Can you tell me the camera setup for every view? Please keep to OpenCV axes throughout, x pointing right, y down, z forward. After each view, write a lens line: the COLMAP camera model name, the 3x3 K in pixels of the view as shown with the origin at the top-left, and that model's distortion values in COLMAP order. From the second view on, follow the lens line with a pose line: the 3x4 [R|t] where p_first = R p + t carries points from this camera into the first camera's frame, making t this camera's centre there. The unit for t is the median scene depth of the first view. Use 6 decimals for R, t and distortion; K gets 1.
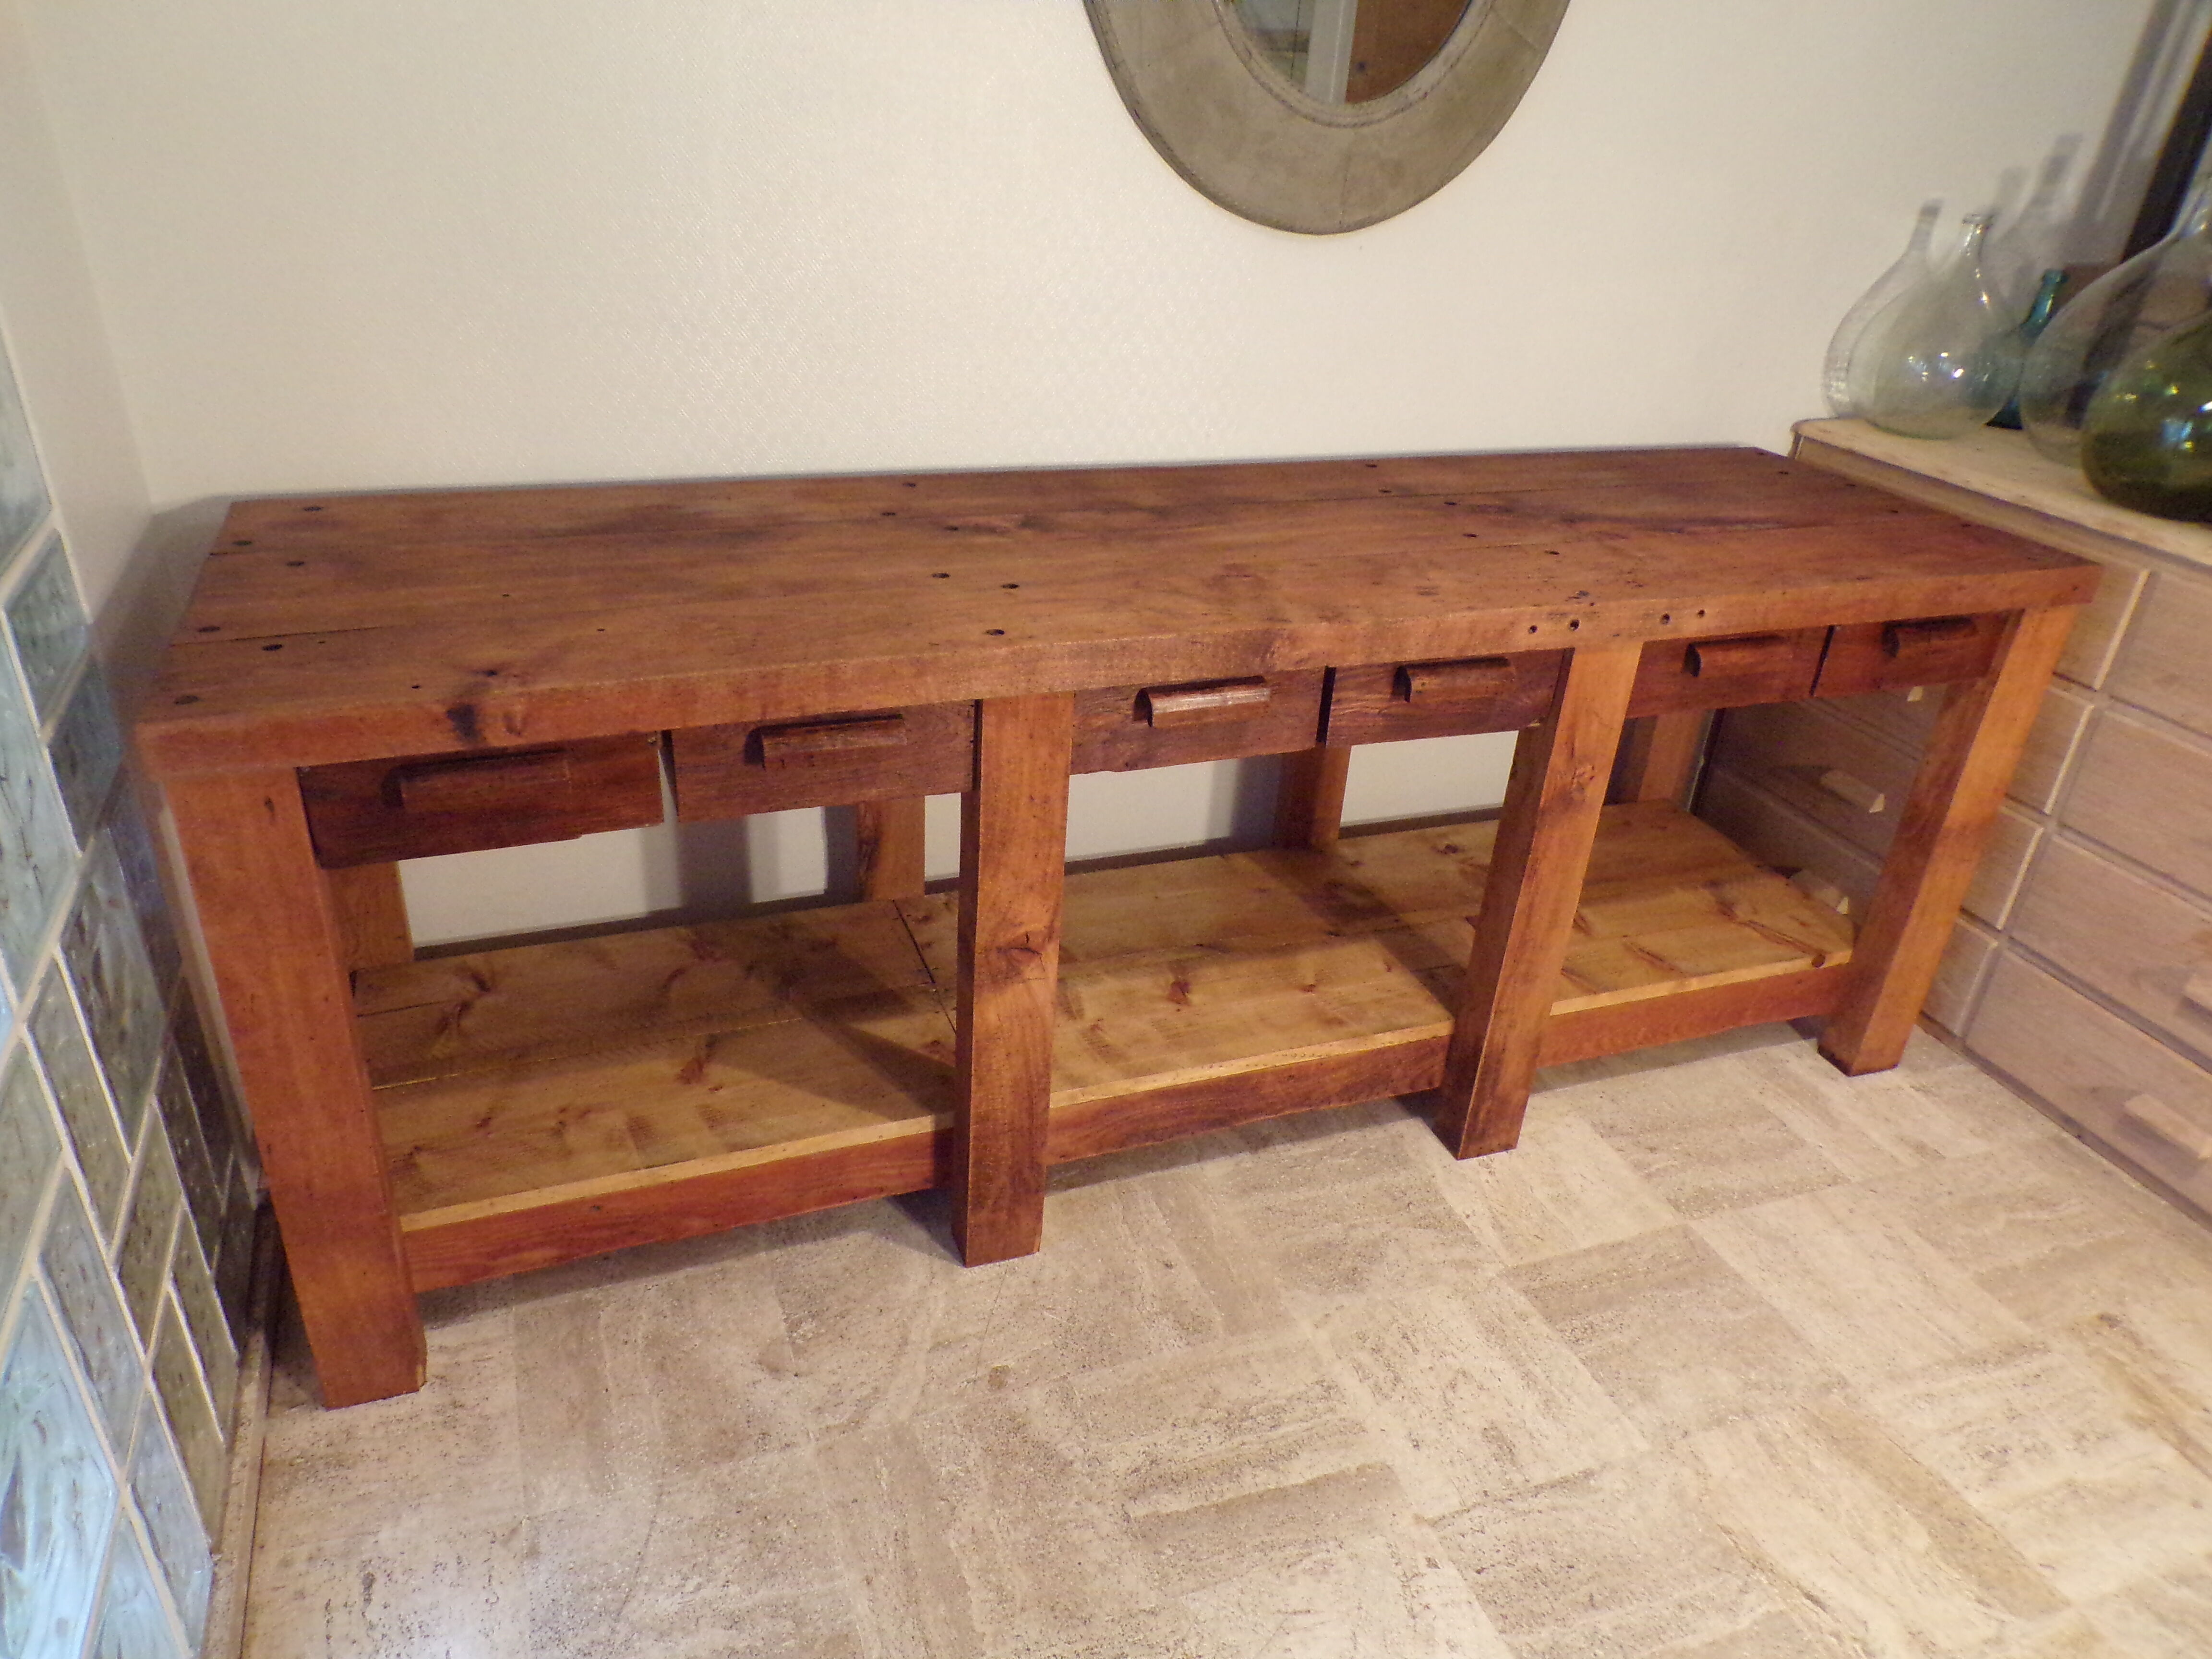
lens RADIAL K [[1502.8, 0, 1061.2], [0, 1502.8, 830.5], [0, 0, 1]] dist [-0.007190, 0.013519]
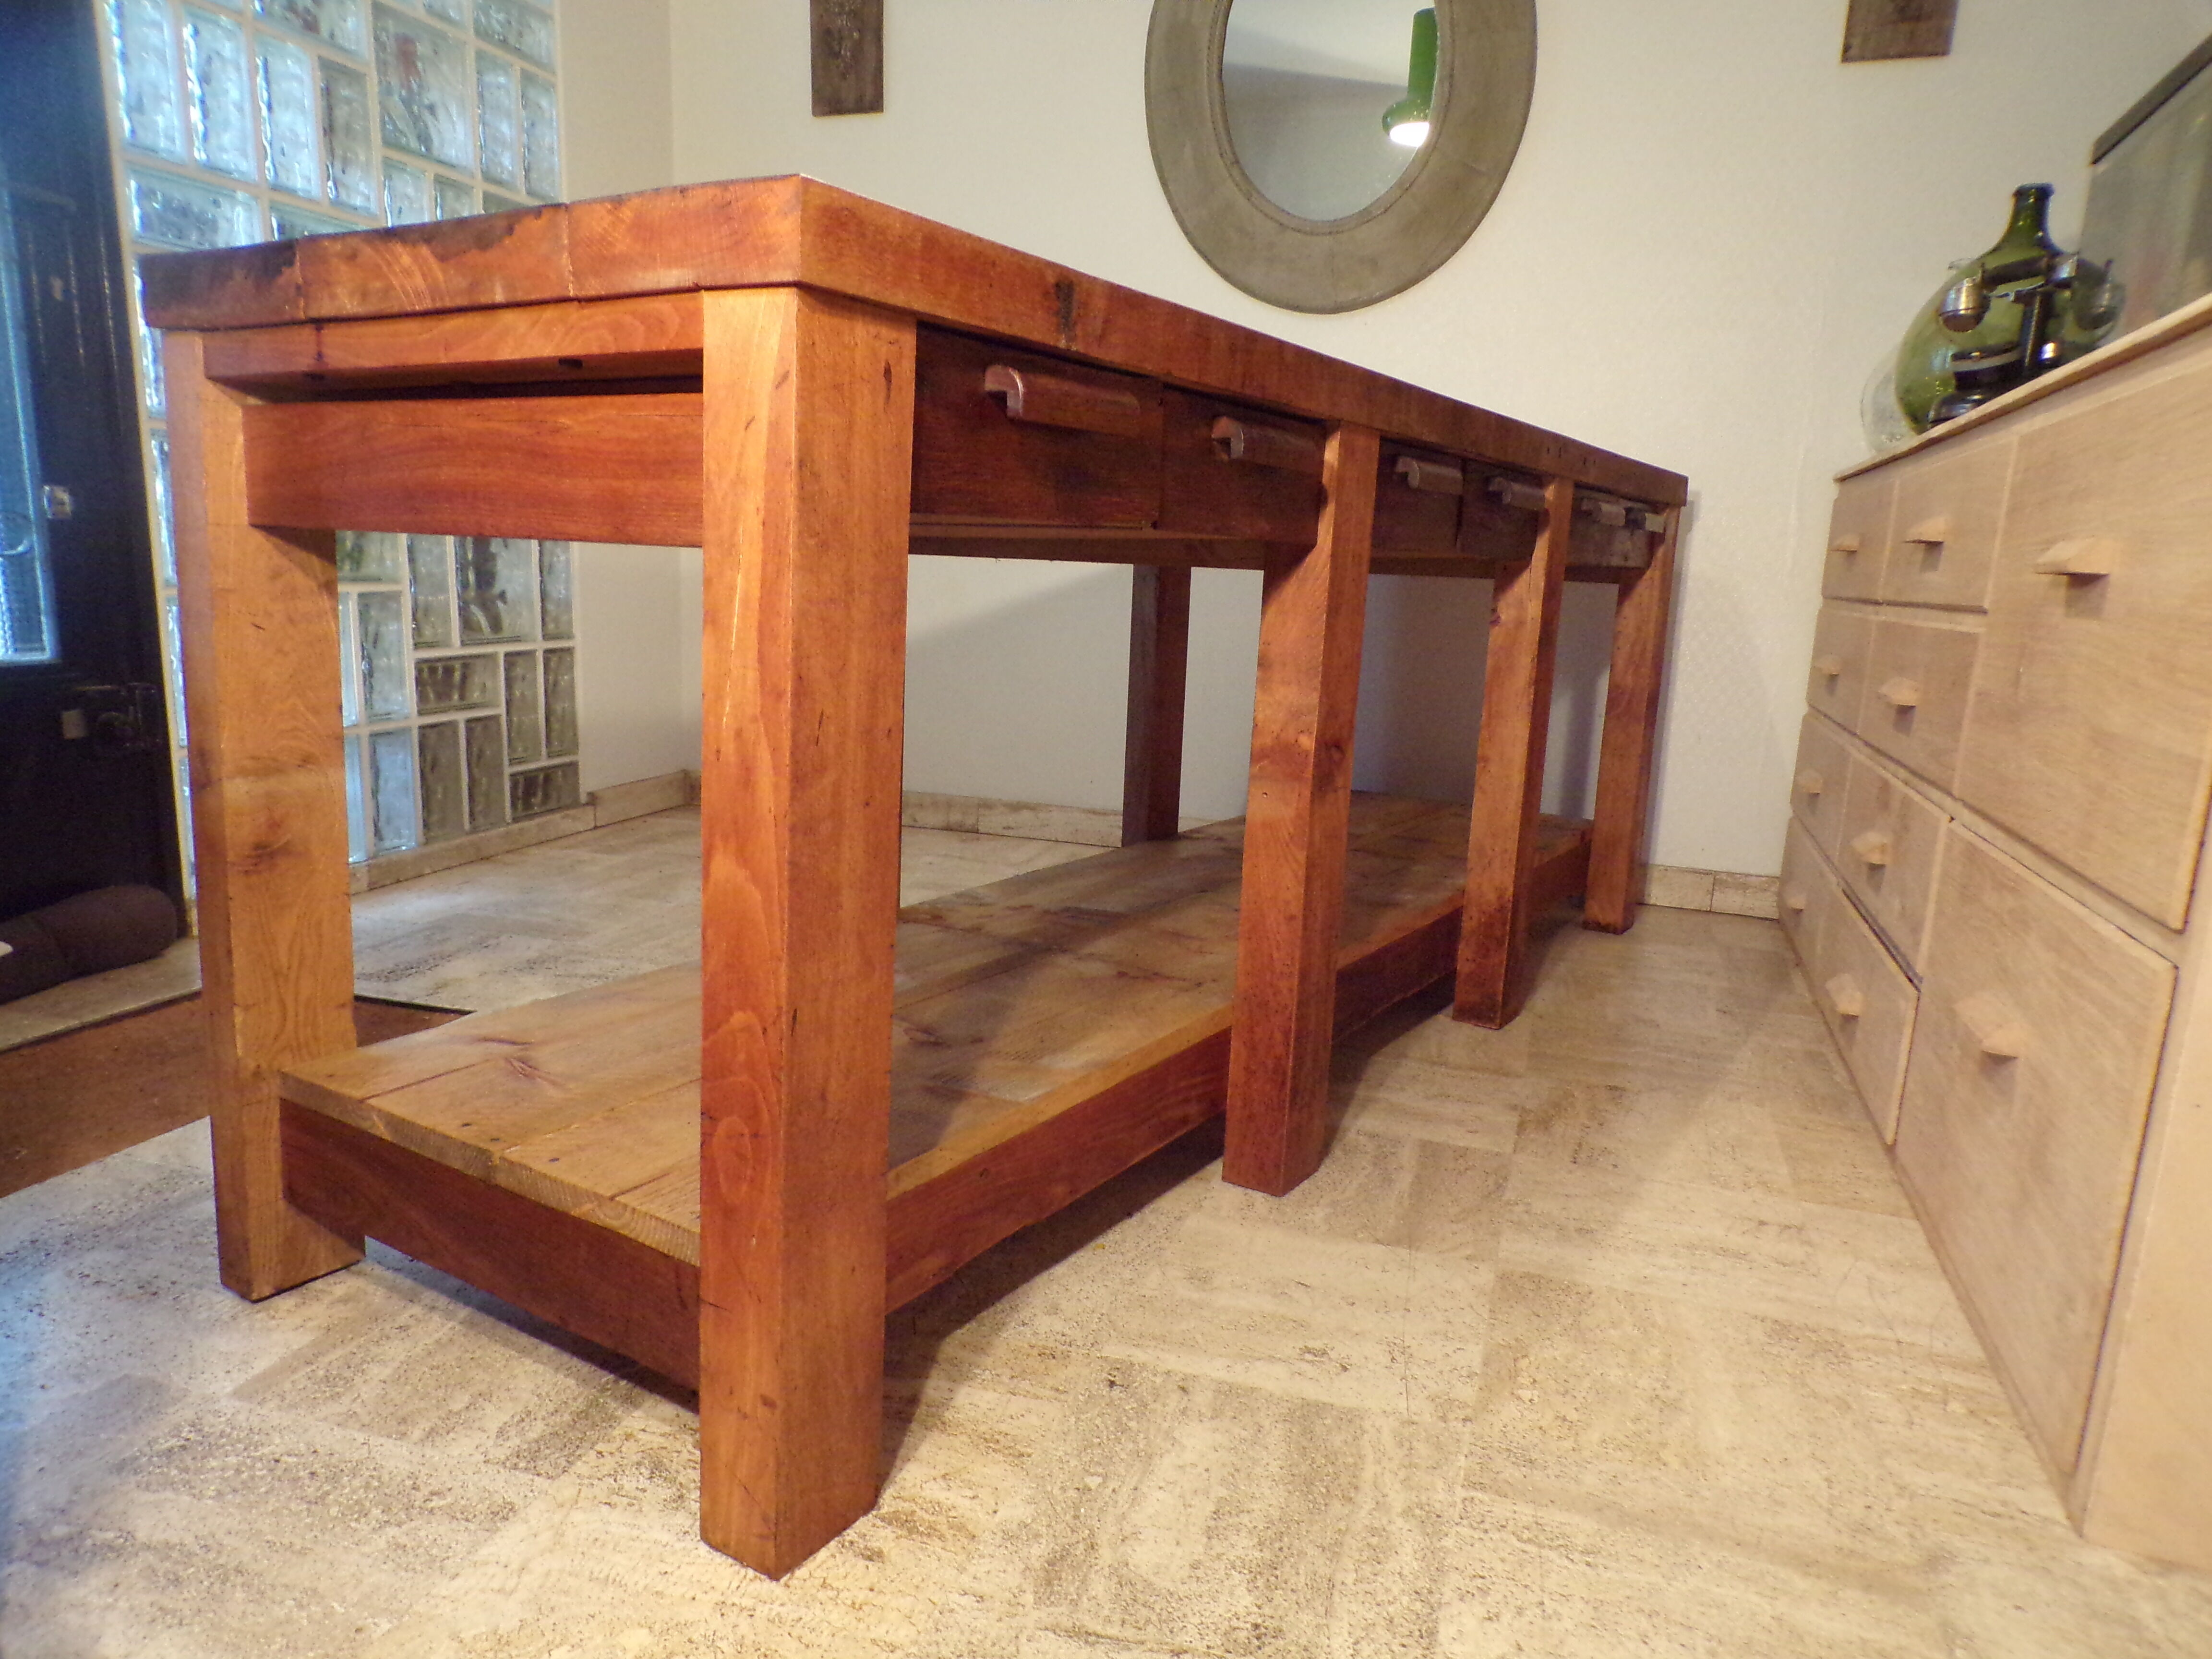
lens RADIAL K [[1502.8, 0, 1096.1], [0, 1502.8, 839.9], [0, 0, 1]] dist [-0.007190, 0.013519]
pose [[0.777981, 0.094618, -0.621122, 1.106325], [-0.289481, 0.931392, -0.220704, 0.522769], [0.557625, 0.351507, 0.751995, -0.009437]]
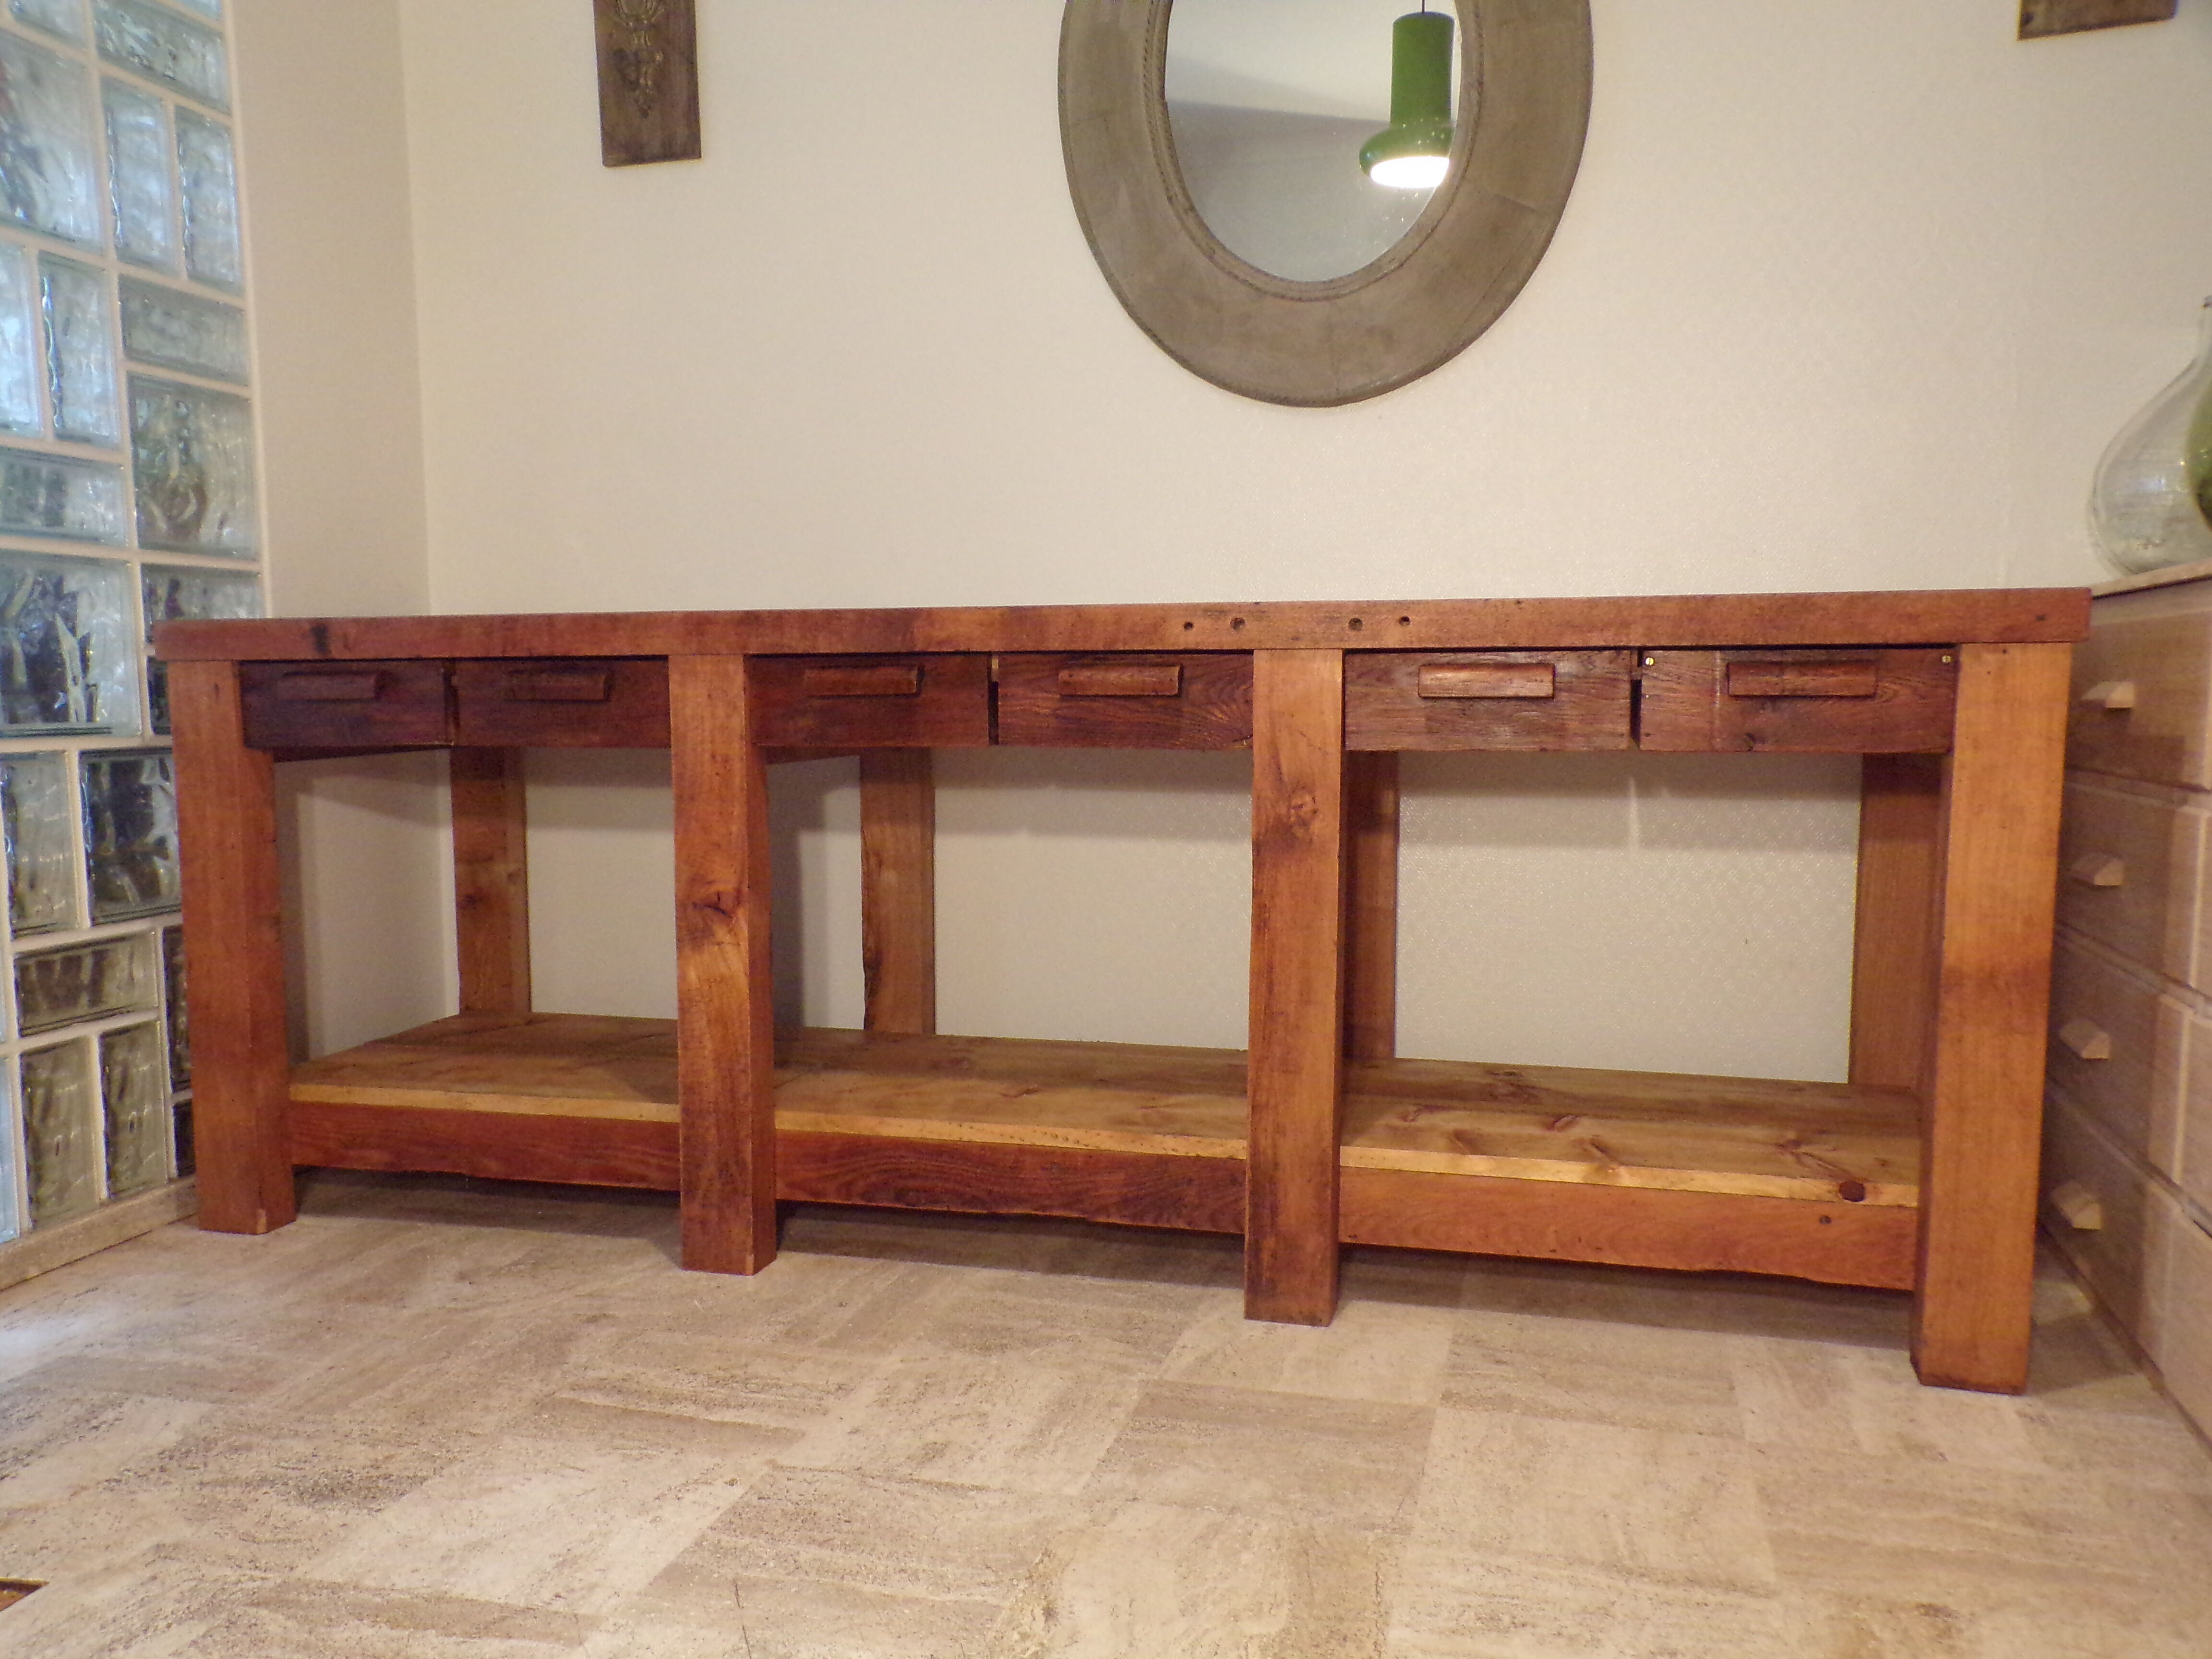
lens RADIAL K [[1821.4, 0, 1095.6], [0, 1821.4, 851.3], [0, 0, 1]] dist [0.011374, 0.035478]
pose [[0.811315, -0.006958, -0.584567, 0.919679], [-0.227991, 0.916988, -0.327341, 0.388390], [0.538319, 0.398854, 0.742380, 0.134429]]
